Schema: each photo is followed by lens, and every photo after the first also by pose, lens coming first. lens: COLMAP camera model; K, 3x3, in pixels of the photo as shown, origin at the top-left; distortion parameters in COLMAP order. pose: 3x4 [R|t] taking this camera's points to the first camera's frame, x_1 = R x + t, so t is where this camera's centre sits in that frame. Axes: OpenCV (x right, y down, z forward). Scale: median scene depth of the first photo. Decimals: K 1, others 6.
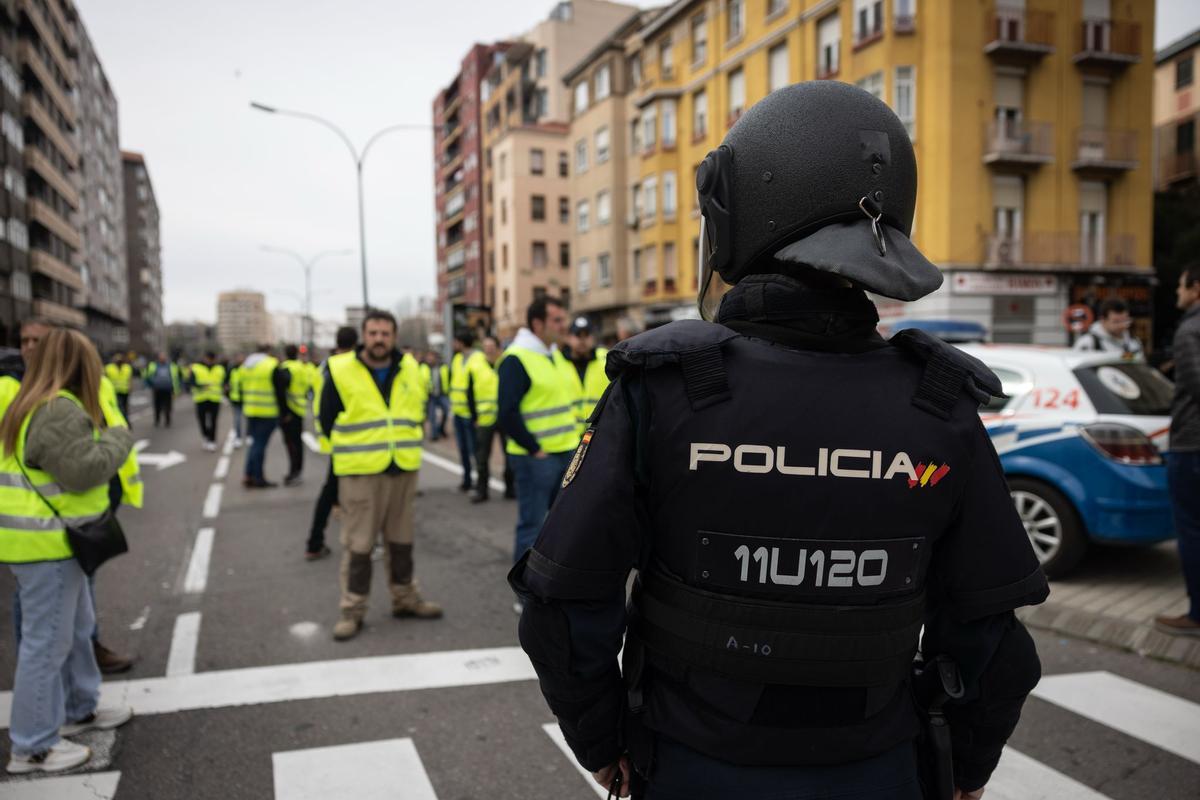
lens RADIAL K [[793.5, 0, 593.2], [0, 793.5, 402.3], [0, 0, 1]] dist [-0.002332, -0.003980]
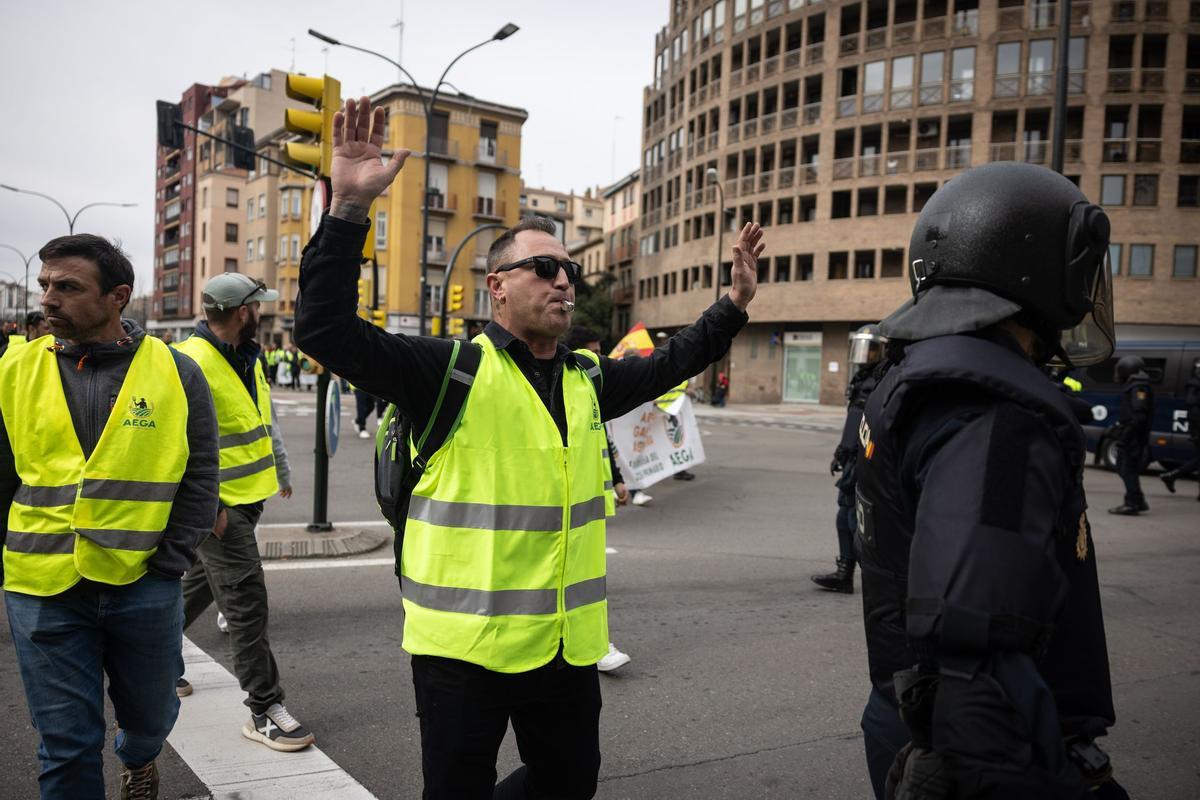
lens RADIAL K [[812.2, 0, 604.6], [0, 812.2, 396.1], [0, 0, 1]] dist [0.043199, -0.077851]
pose [[0.958226, 0.045277, 0.282405, 0.320839], [-0.041889, 0.998960, -0.018029, 0.050110], [-0.282928, 0.005446, 0.959126, -0.990705]]
